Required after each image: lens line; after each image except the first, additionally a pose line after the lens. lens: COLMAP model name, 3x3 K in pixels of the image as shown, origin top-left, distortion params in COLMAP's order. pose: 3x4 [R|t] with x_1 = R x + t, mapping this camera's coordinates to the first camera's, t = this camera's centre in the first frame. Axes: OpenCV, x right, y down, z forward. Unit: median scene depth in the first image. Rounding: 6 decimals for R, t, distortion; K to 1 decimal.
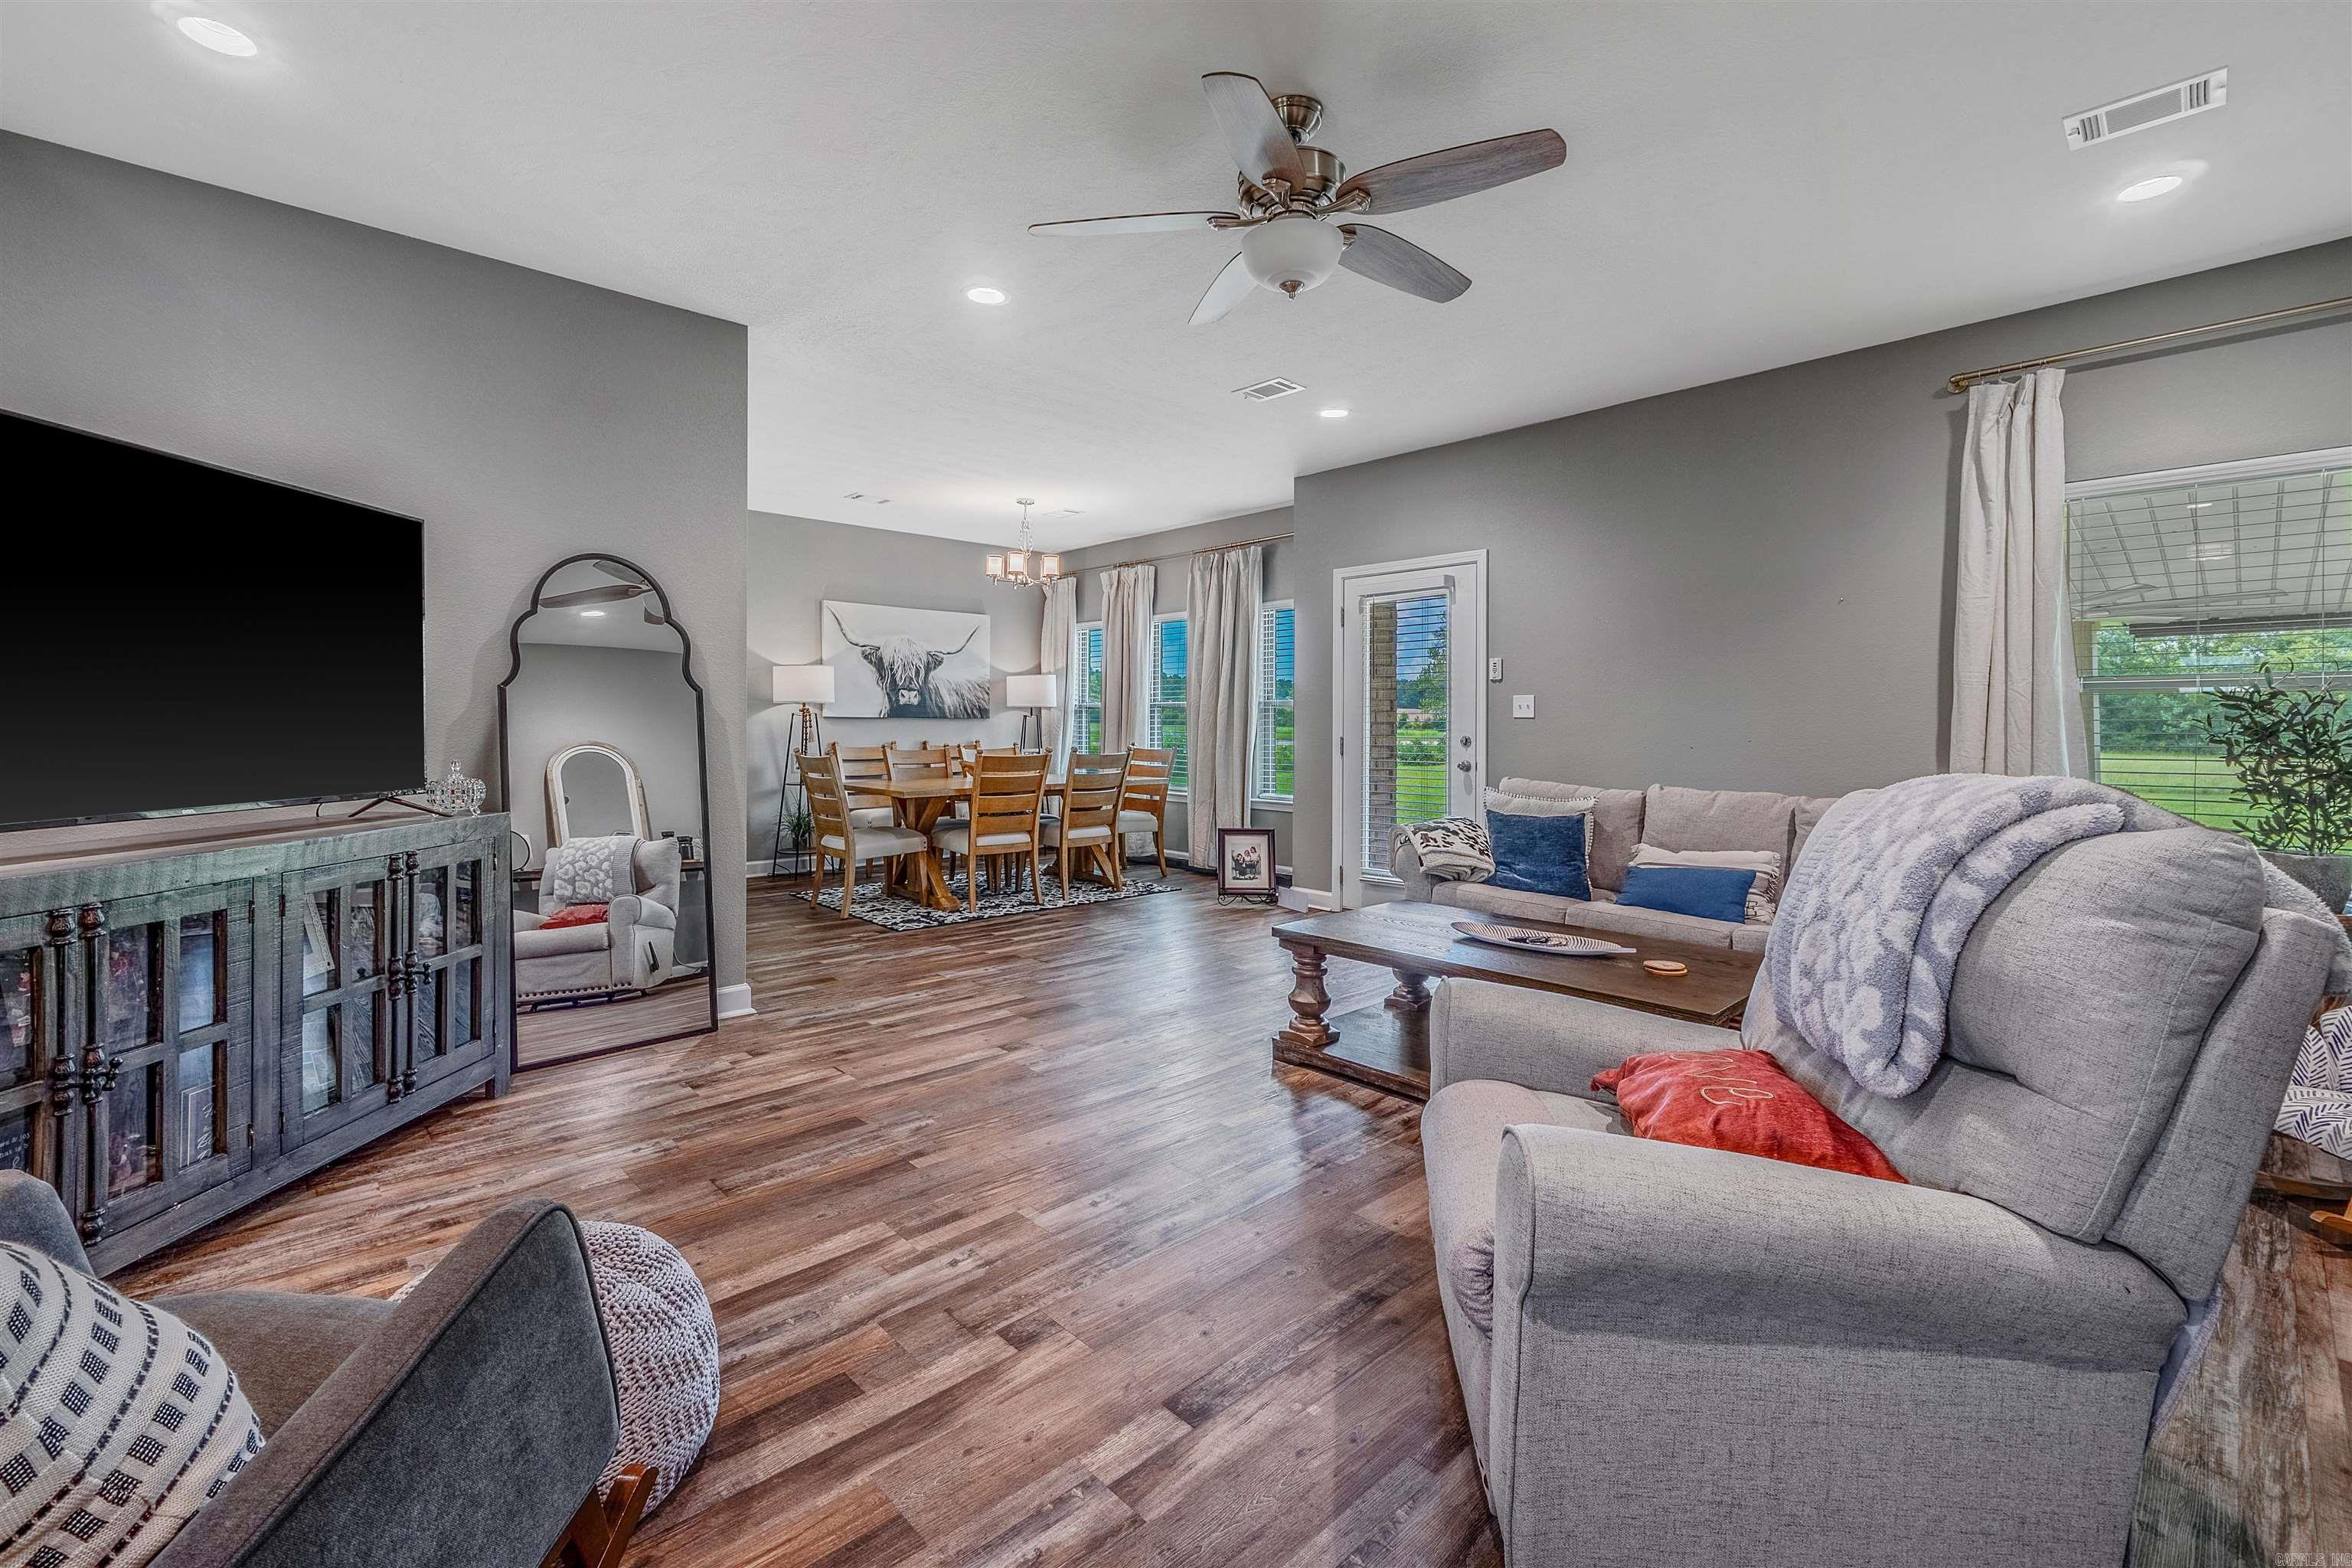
lens RADIAL K [[1006.2, 0, 1205.5], [0, 1006.2, 727.0], [0, 0, 1]] dist [-0.006275, -0.001486]
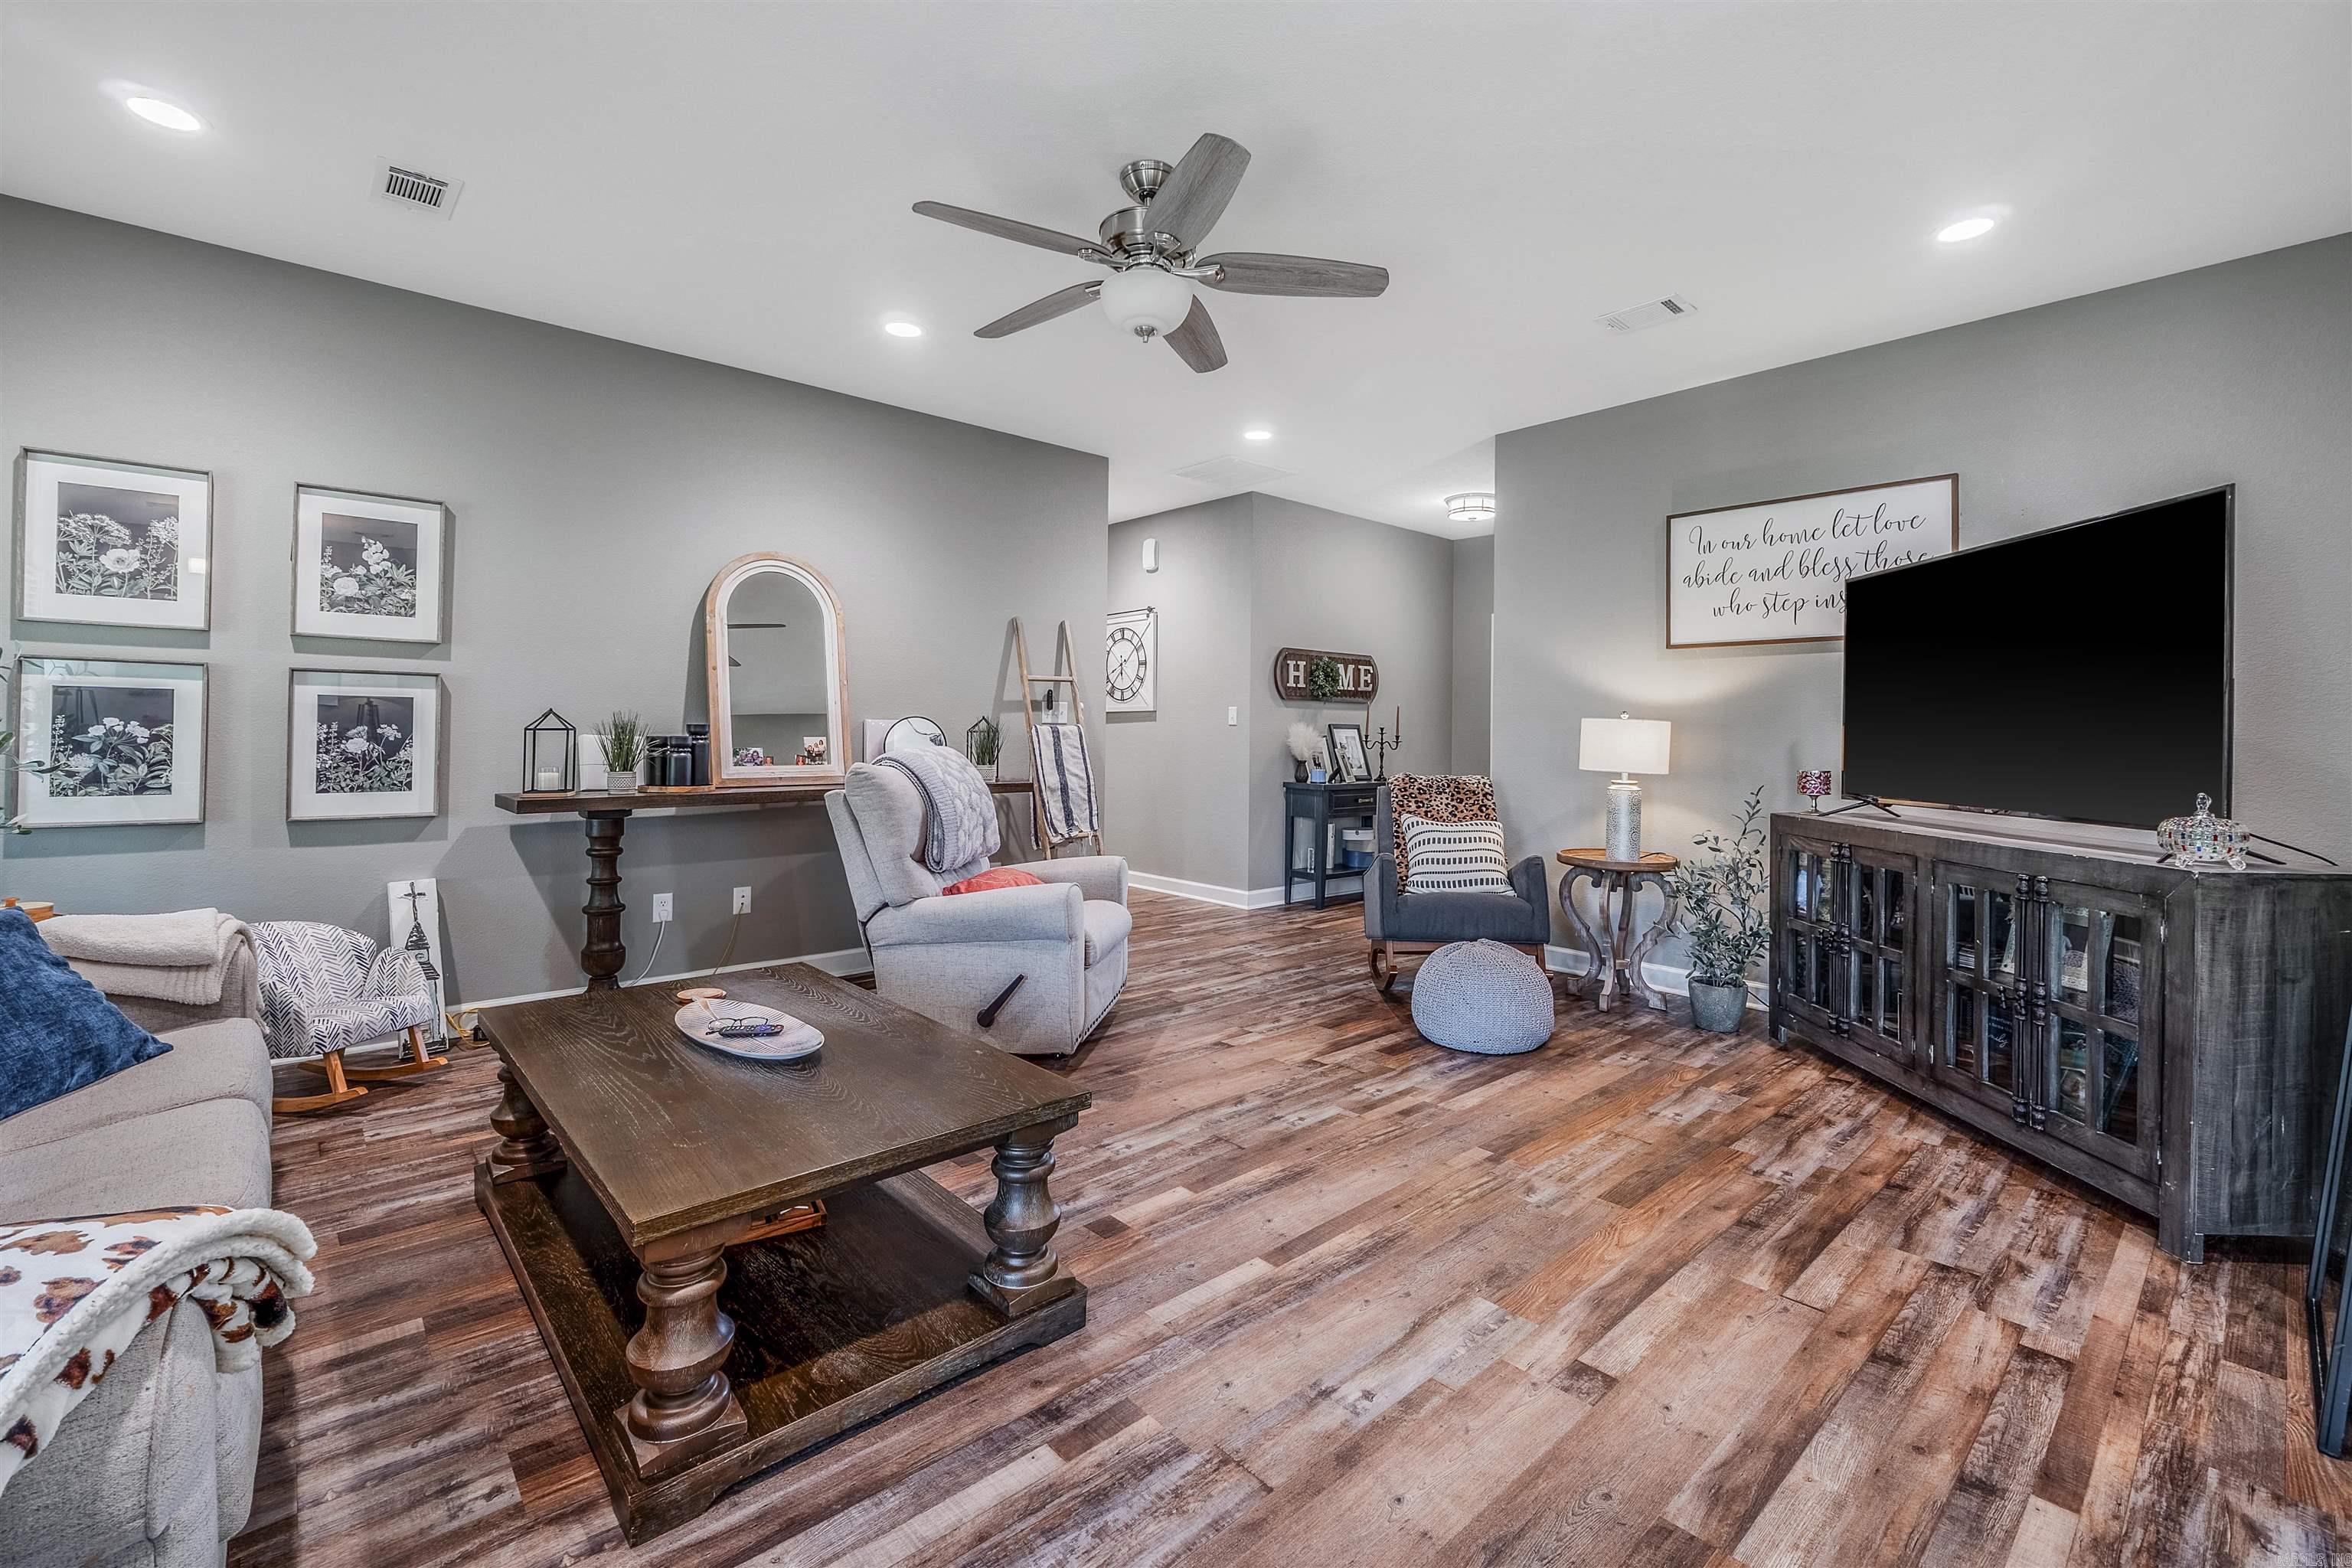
lens RADIAL K [[1006.2, 0, 1183.7], [0, 1006.2, 728.0], [0, 0, 1]] dist [-0.006275, -0.001486]
pose [[-0.999036, -0.016756, 0.040573, -0.006187], [-0.016897, 0.999852, -0.003134, -0.002927], [-0.040514, -0.003817, -0.999172, 1.881177]]
